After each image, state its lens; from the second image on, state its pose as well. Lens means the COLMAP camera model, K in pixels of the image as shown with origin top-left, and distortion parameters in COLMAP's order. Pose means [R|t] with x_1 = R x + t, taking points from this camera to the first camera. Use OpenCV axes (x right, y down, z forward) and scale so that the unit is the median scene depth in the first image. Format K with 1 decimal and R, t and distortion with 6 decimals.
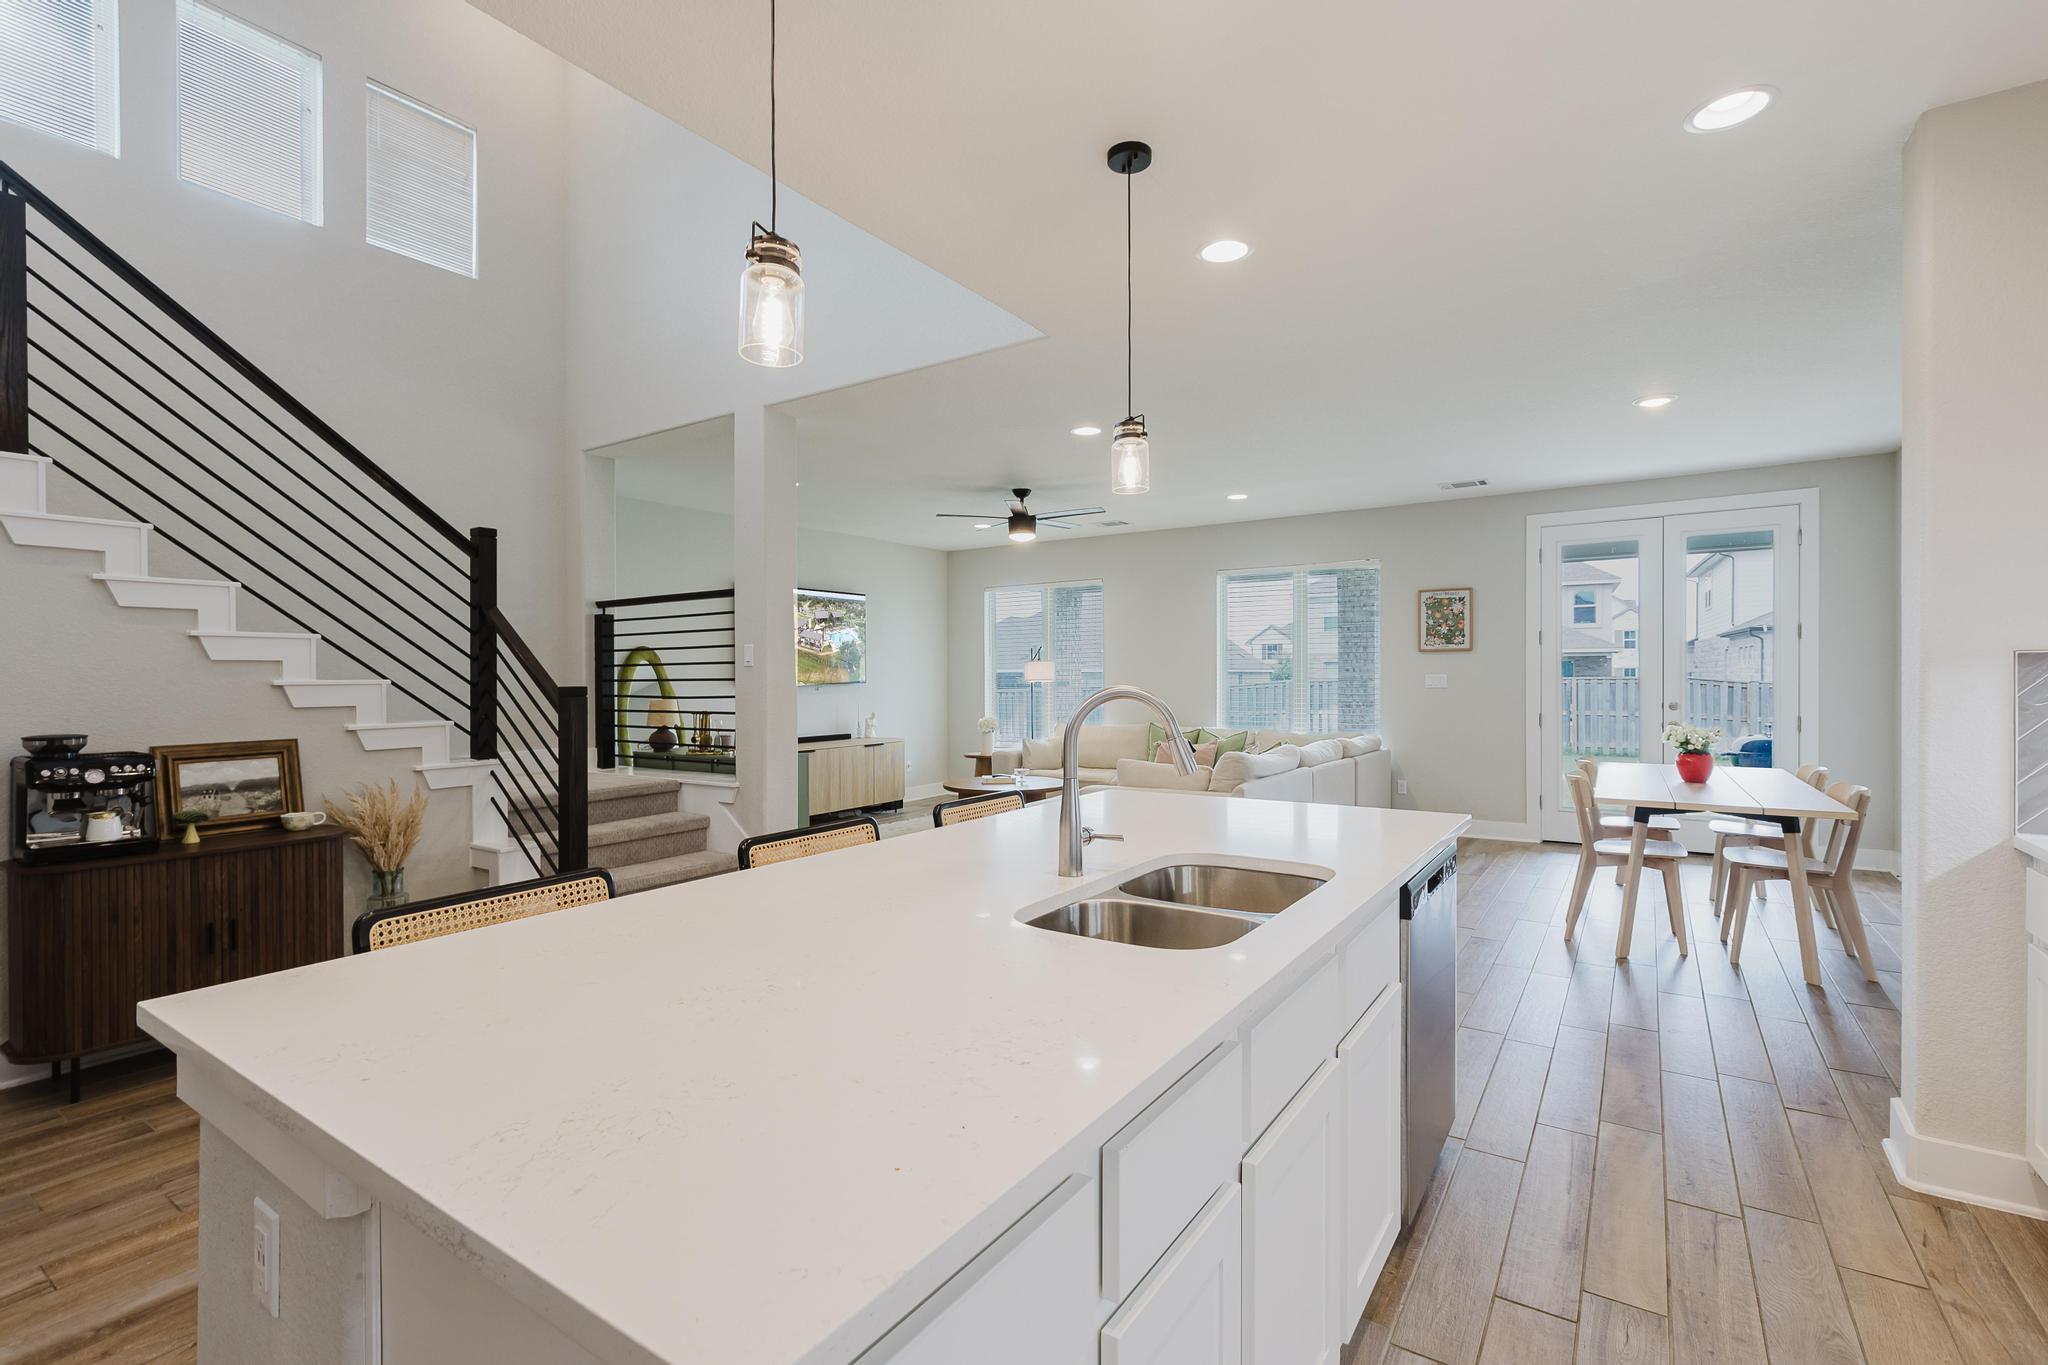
lens RADIAL K [[930.4, 0, 1012.6], [0, 930.4, 680.8], [0, 0, 1]] dist [-0.006878, 0.000882]
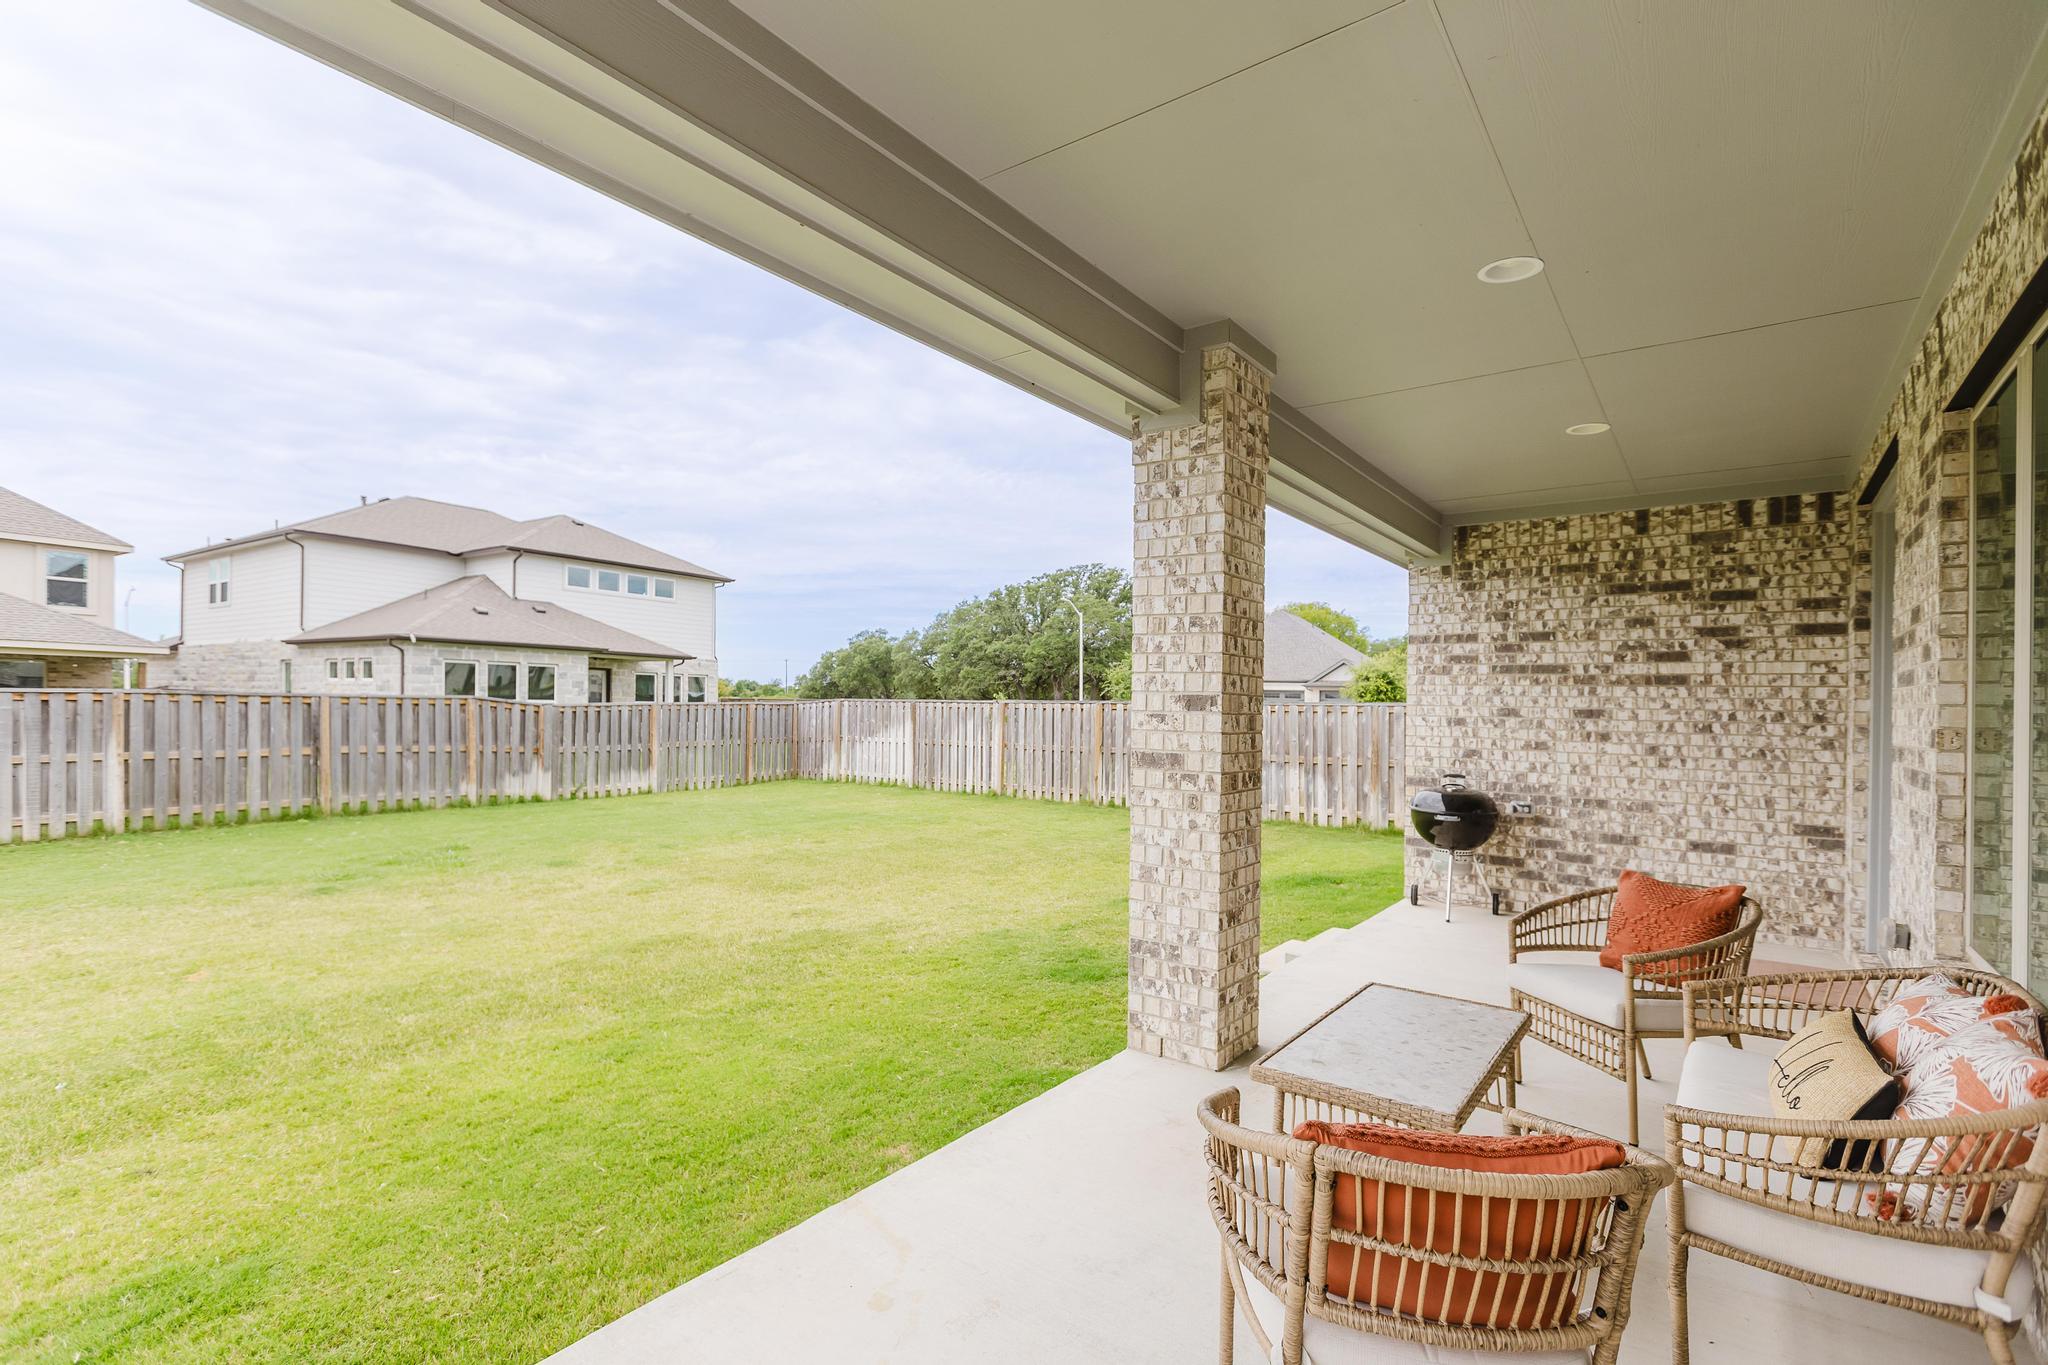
lens RADIAL K [[930.4, 0, 1016.8], [0, 930.4, 697.5], [0, 0, 1]] dist [-0.006878, 0.000882]
pose [[0.042364, 0.017441, 0.998950, -0.007057], [-0.018456, 0.999691, -0.016671, 0.001573], [-0.998932, -0.017731, 0.042673, 1.220816]]
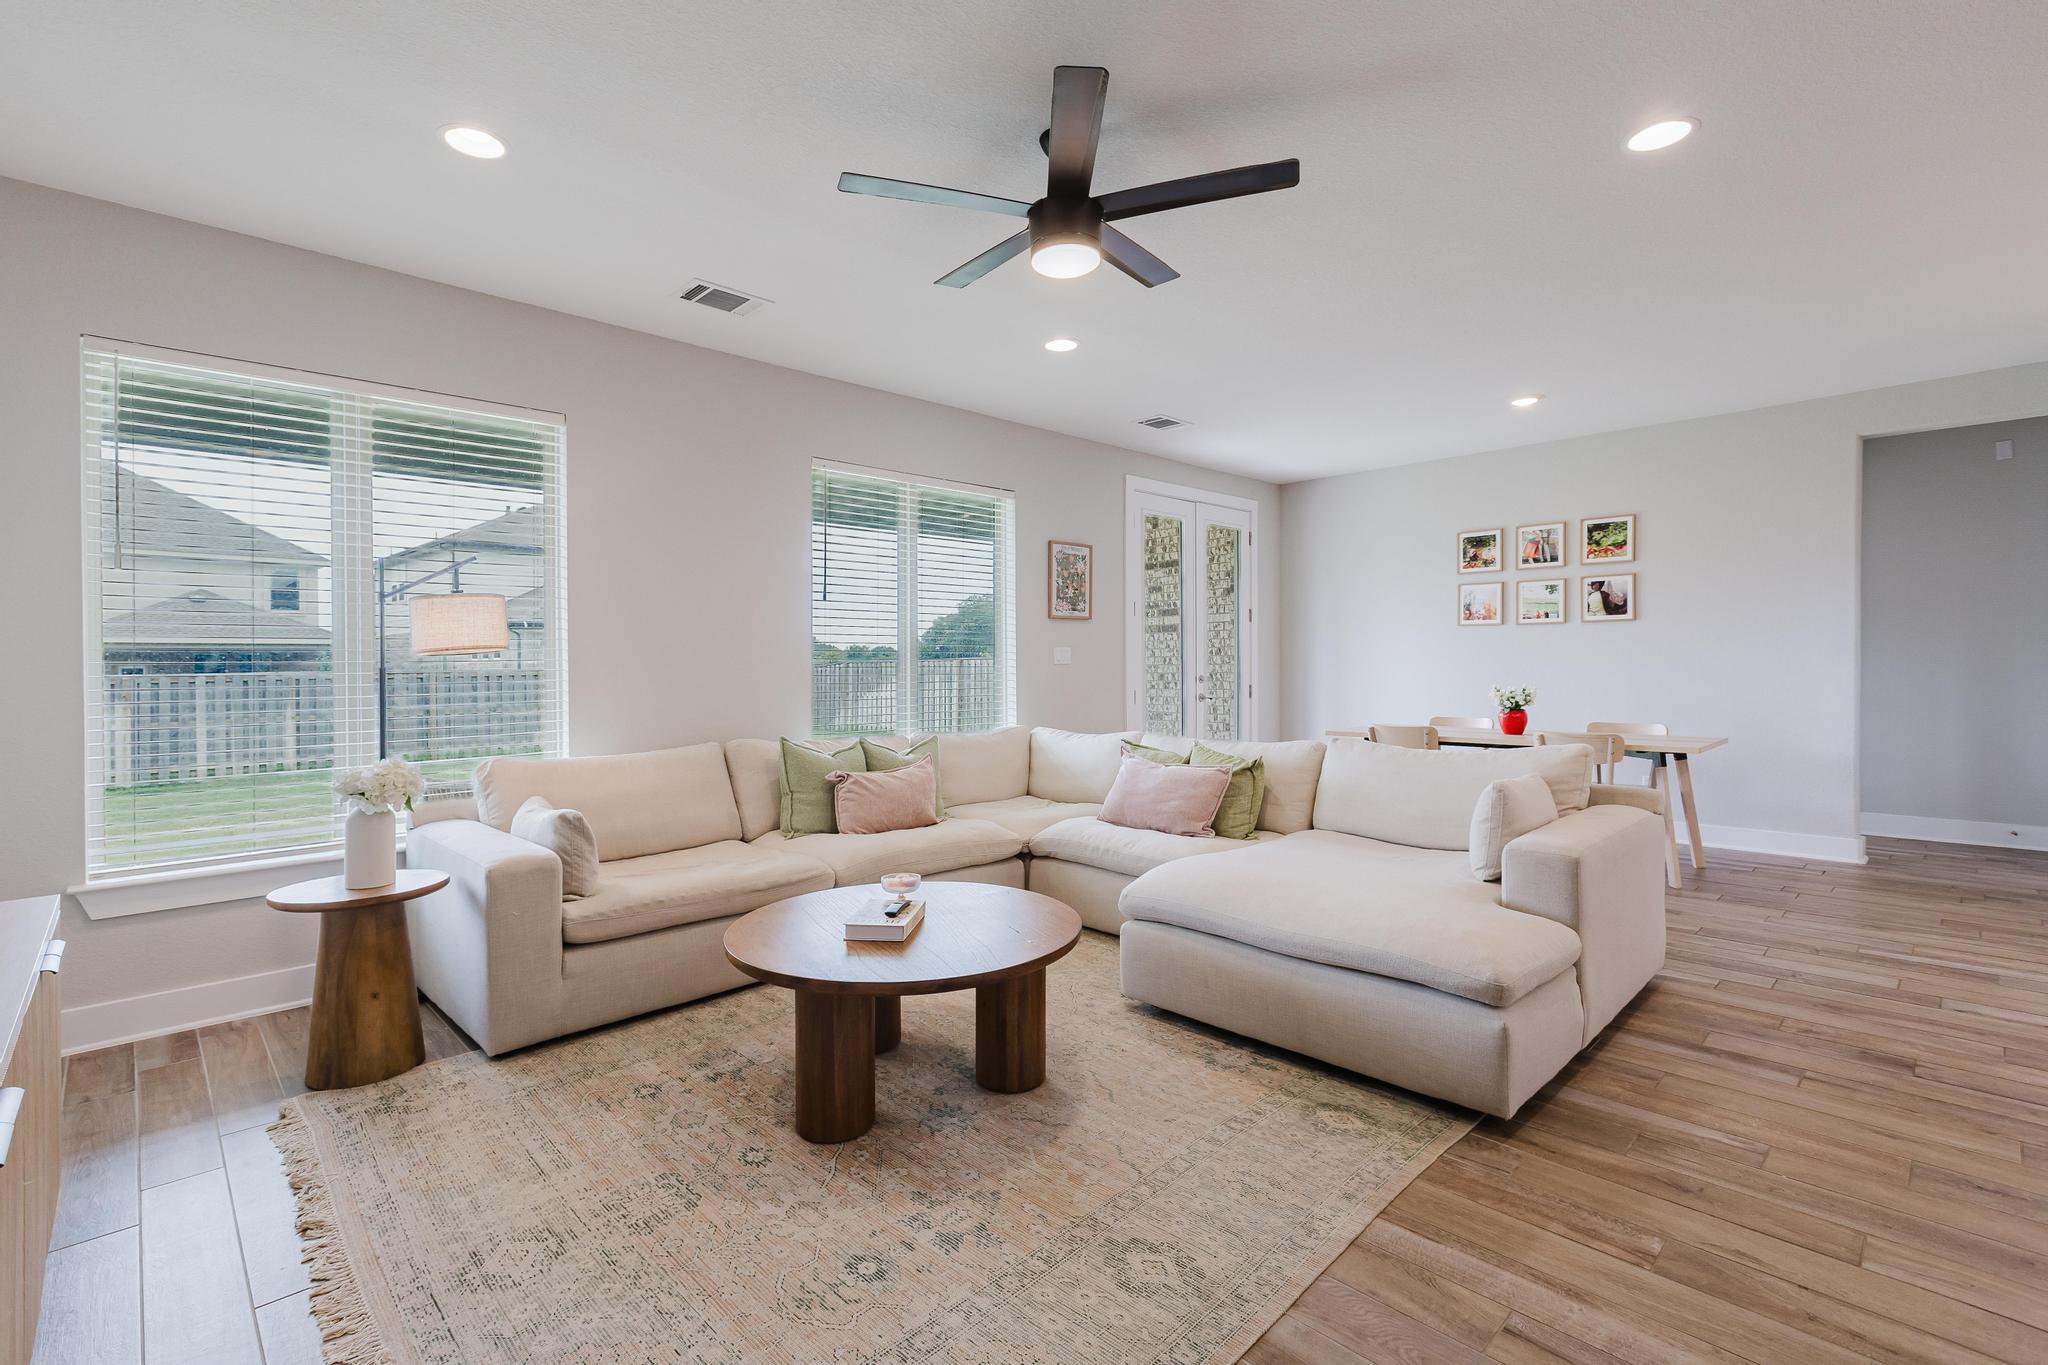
lens RADIAL K [[930.4, 0, 1018.7], [0, 930.4, 673.8], [0, 0, 1]] dist [-0.006878, 0.000882]
pose [[0.194447, -0.005636, 0.980897, -0.297590], [0.014669, 0.999888, 0.002838, 0.011375], [-0.980803, 0.013837, 0.194508, 0.766875]]
